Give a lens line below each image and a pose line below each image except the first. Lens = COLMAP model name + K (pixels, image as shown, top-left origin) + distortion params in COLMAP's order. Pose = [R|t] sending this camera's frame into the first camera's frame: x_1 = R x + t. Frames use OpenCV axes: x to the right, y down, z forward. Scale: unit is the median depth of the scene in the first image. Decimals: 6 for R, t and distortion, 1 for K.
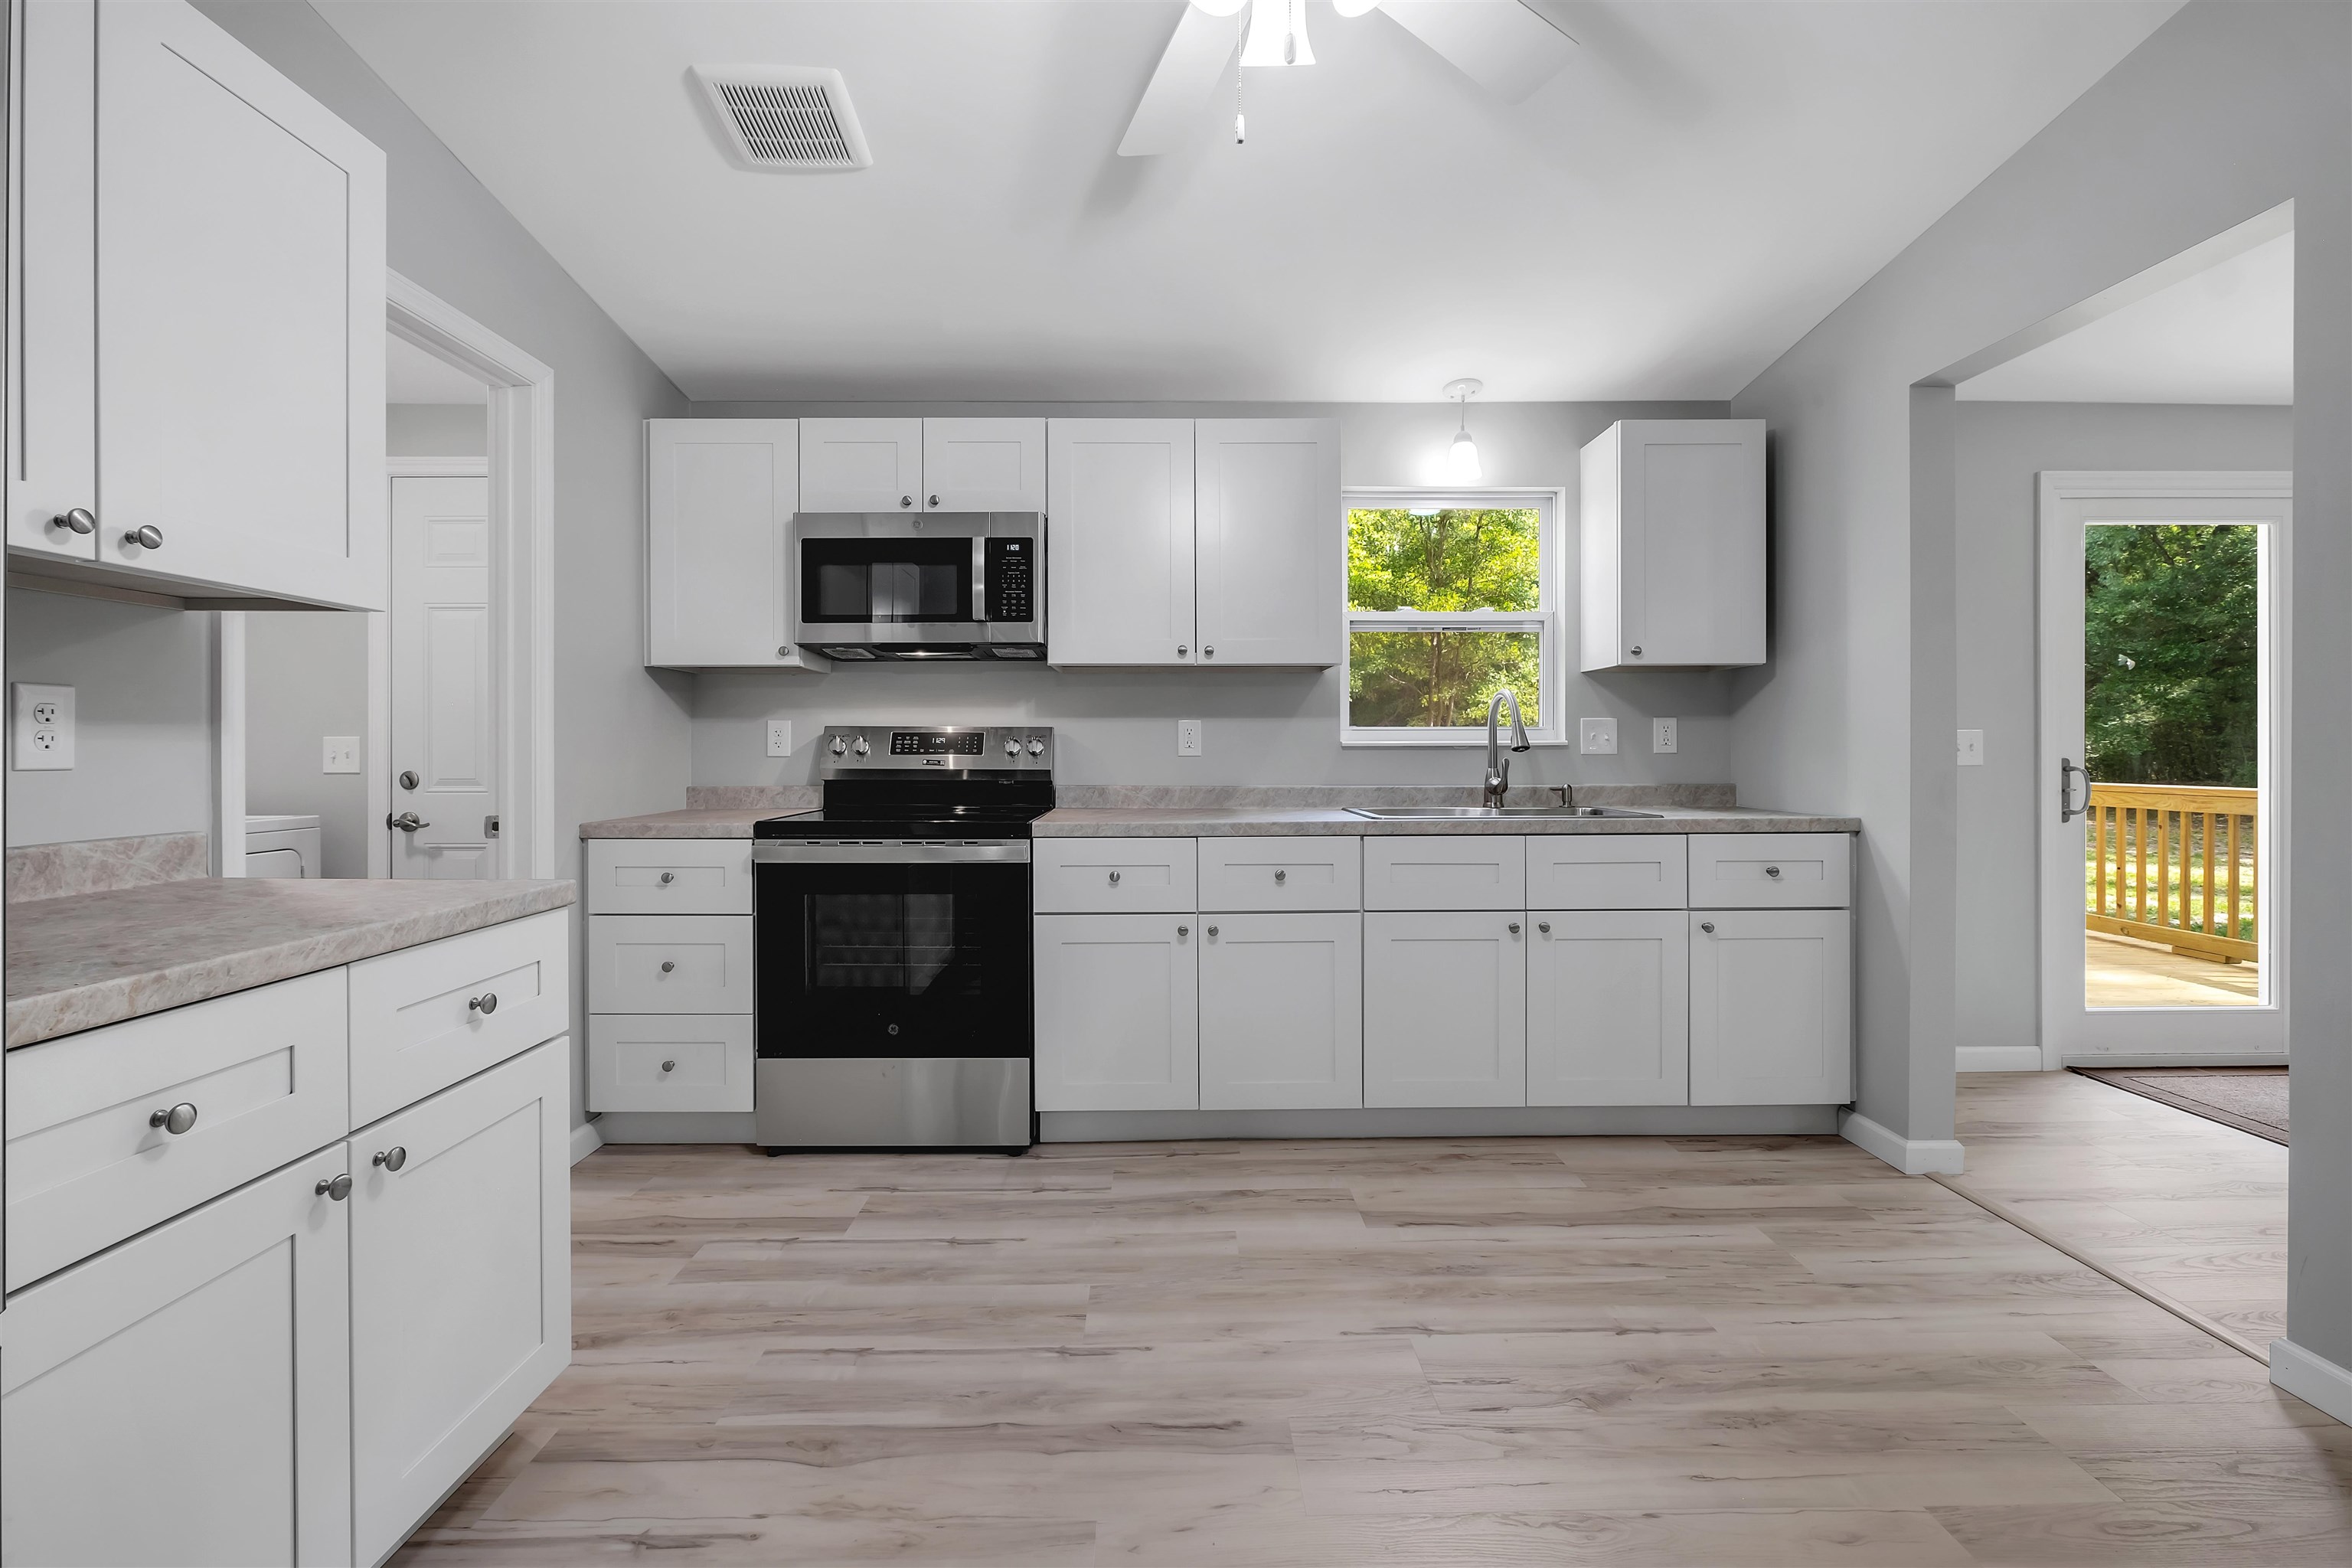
lens RADIAL K [[1034.1, 0, 1173.5], [0, 1034.1, 736.4], [0, 0, 1]] dist [-0.006706, -0.000429]
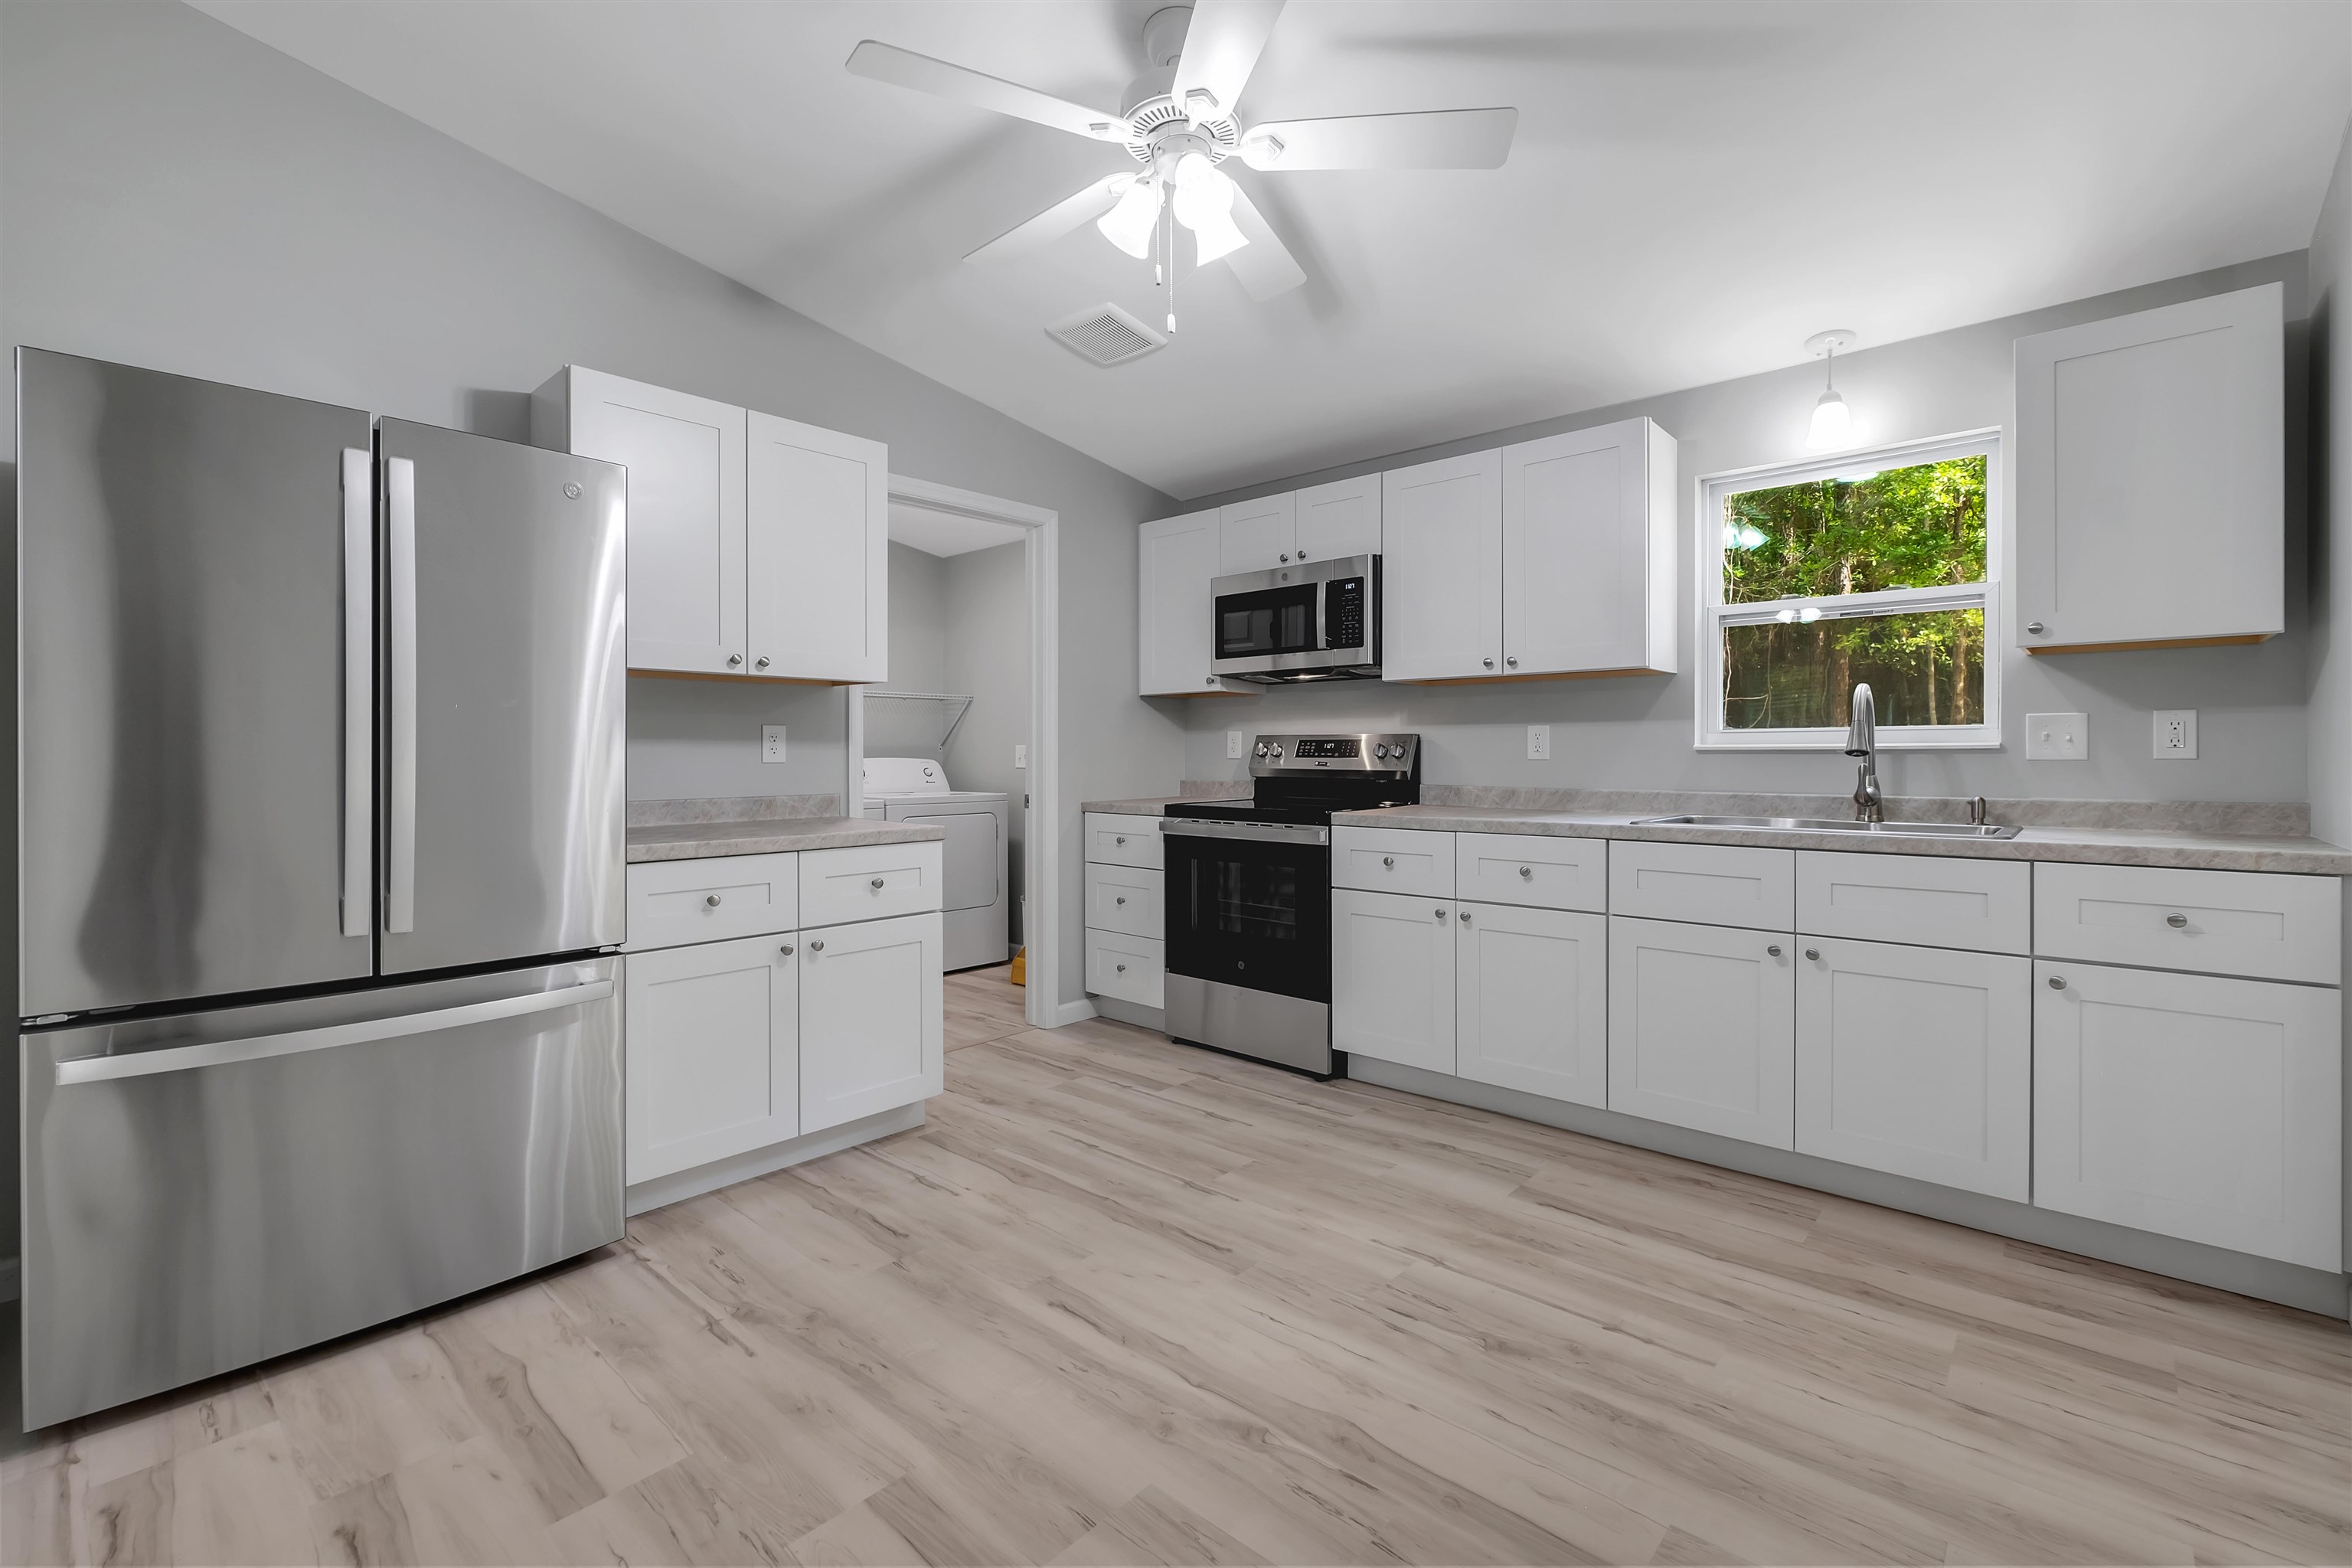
lens RADIAL K [[1034.1, 0, 1163.2], [0, 1034.1, 731.5], [0, 0, 1]] dist [-0.006706, -0.000429]
pose [[0.724269, -0.013748, -0.689380, 0.567162], [0.009281, 0.999905, -0.010191, -0.002914], [0.689455, 0.000983, 0.724328, -0.028026]]
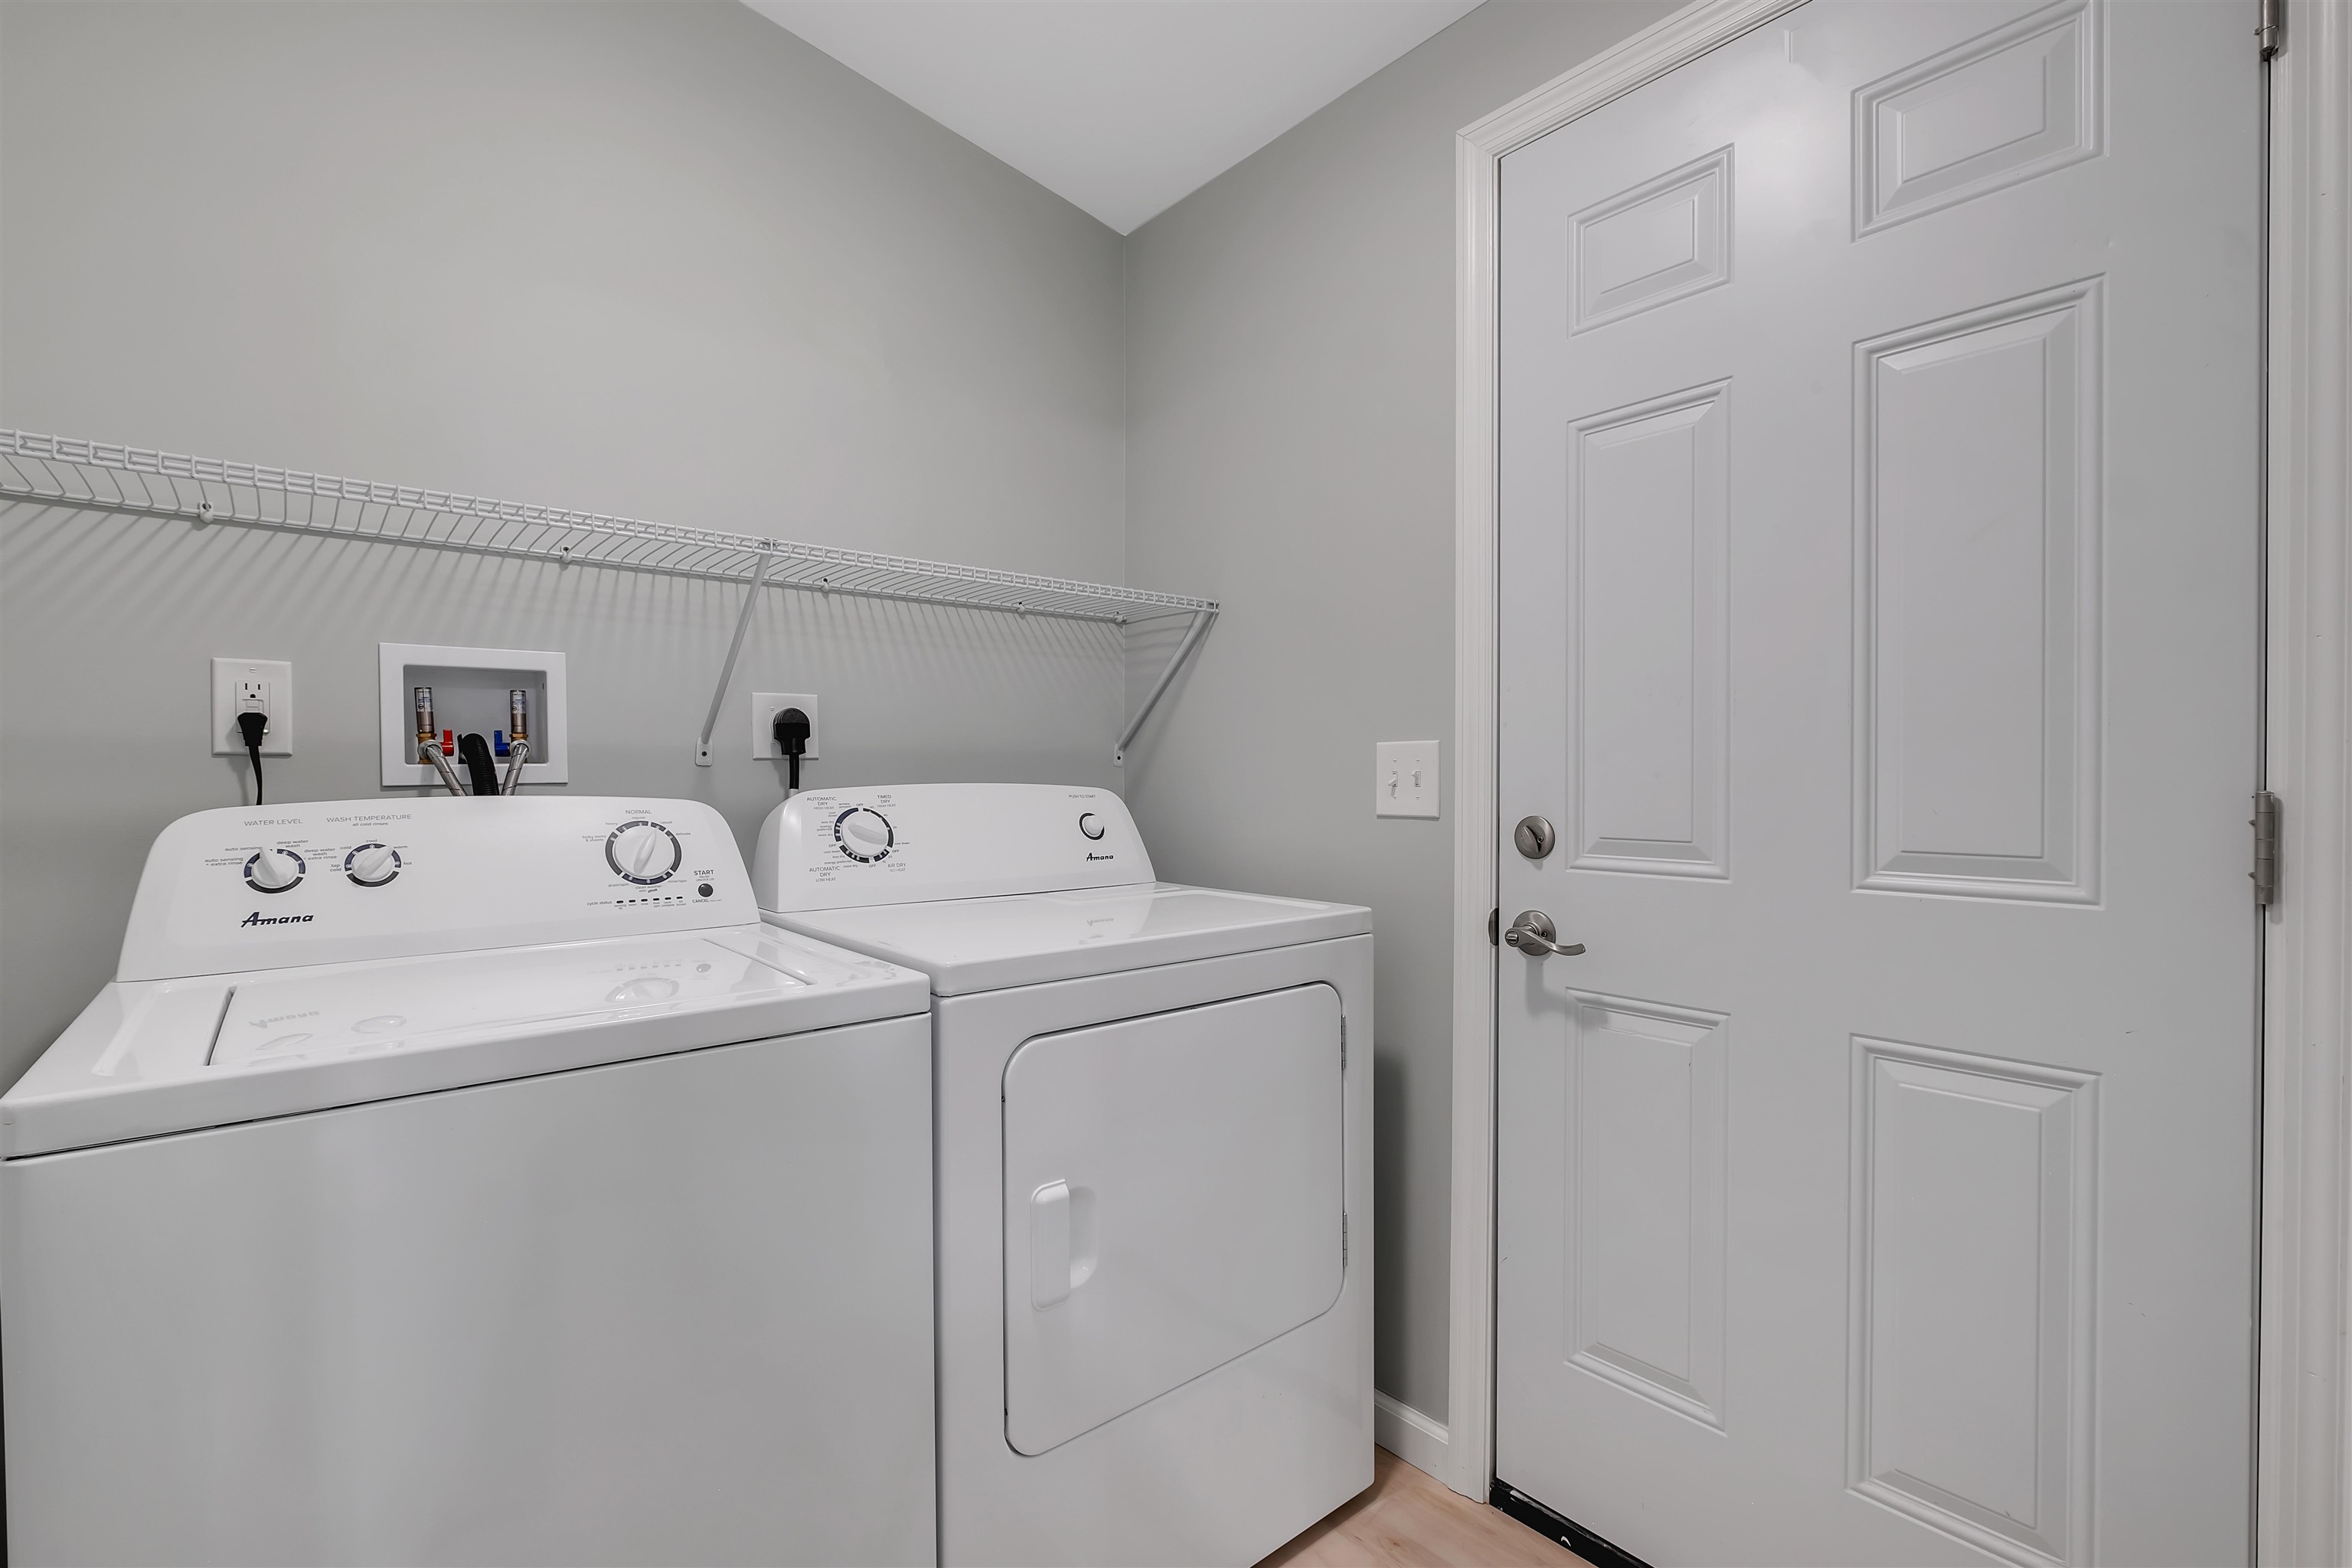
lens RADIAL K [[1034.1, 0, 1169.4], [0, 1034.1, 786.2], [0, 0, 1]] dist [-0.006706, -0.000429]
pose [[0.644223, 0.011437, -0.764752, -0.613486], [0.006726, 0.999765, 0.020617, 0.013069], [0.764808, -0.018426, 0.643995, 0.726576]]
